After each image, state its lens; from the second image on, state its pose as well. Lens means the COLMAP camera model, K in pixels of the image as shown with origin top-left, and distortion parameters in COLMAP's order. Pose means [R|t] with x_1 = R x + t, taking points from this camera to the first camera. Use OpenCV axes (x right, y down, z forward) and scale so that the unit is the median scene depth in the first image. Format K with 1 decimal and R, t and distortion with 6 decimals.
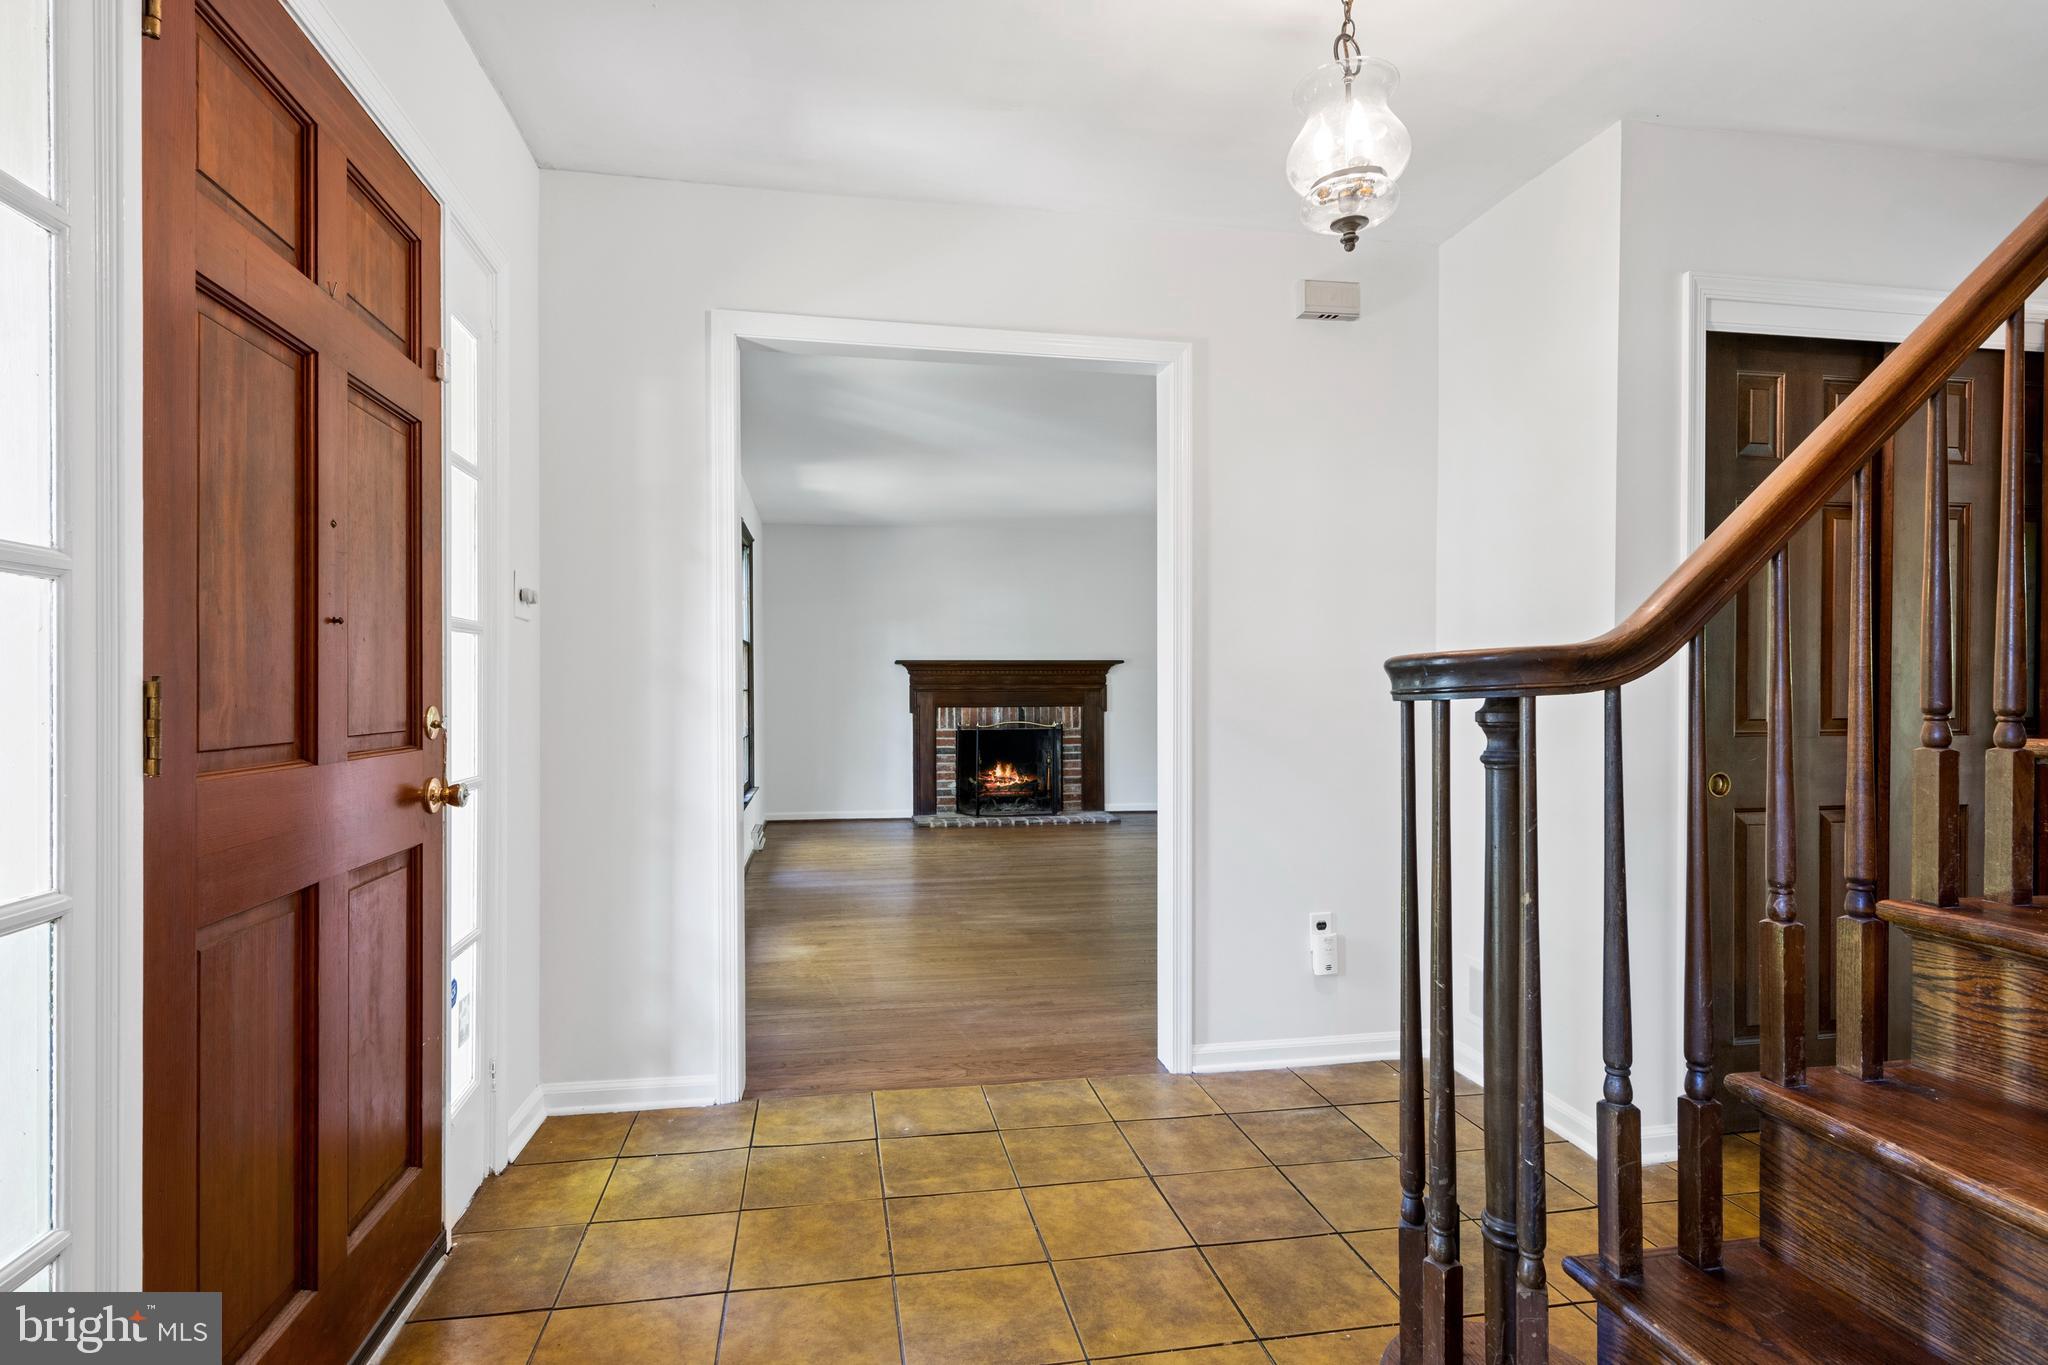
lens RADIAL K [[1047.5, 0, 1023.0], [0, 1047.5, 689.5], [0, 0, 1]] dist [0.006340, -0.000221]
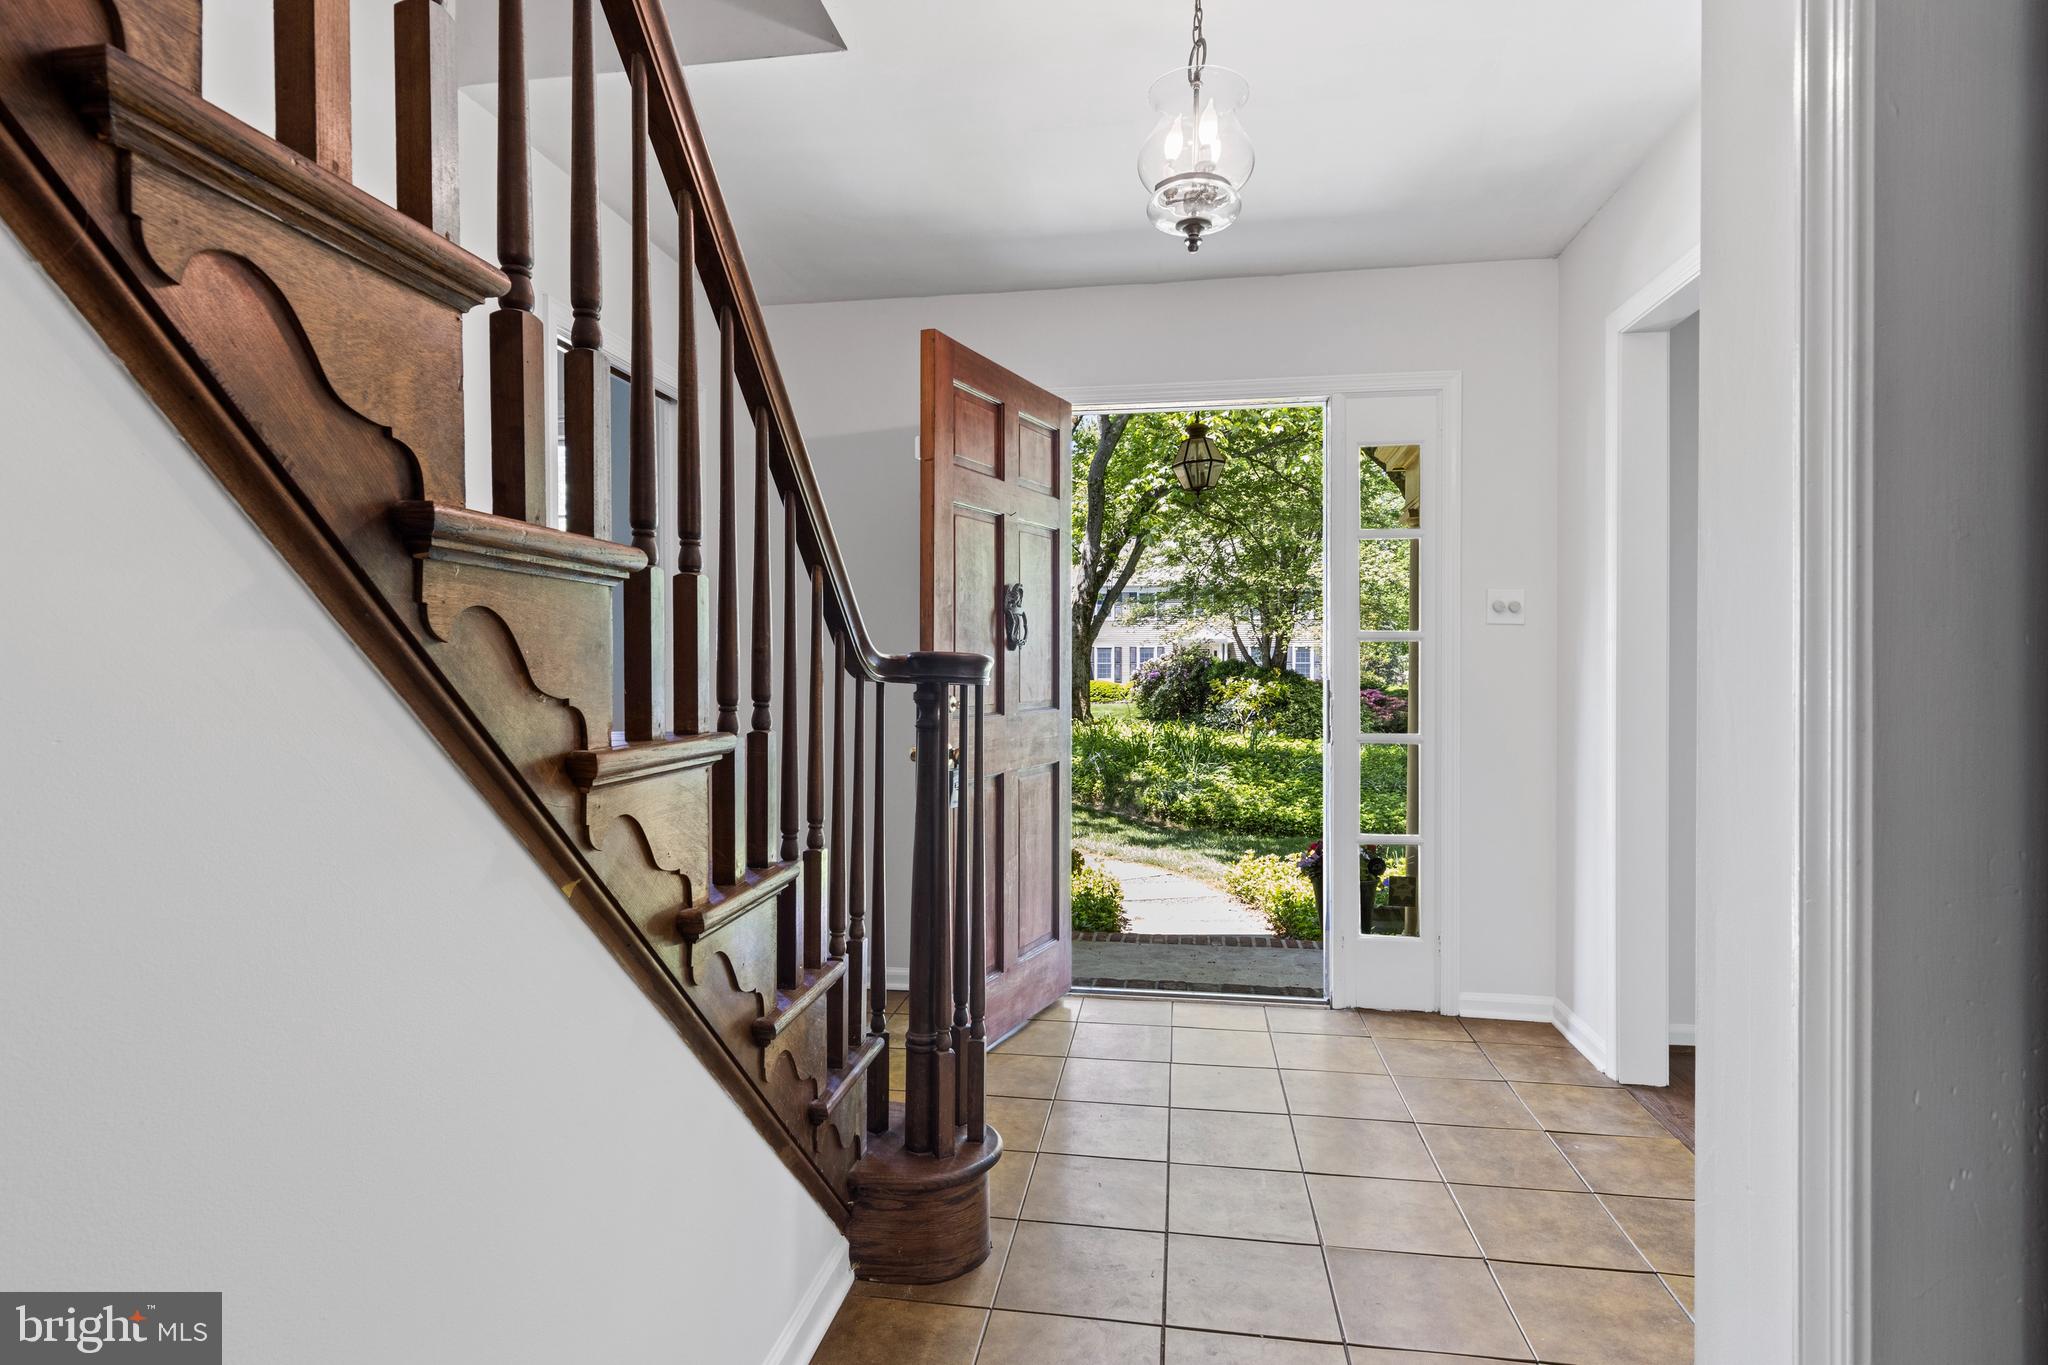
lens RADIAL K [[1047.5, 0, 1020.1], [0, 1047.5, 677.0], [0, 0, 1]] dist [0.006340, -0.000221]
pose [[-0.328825, 0.007109, -0.944364, 0.978473], [-0.003989, 0.999952, 0.008916, -0.009337], [0.944382, 0.006699, -0.328781, 0.867695]]
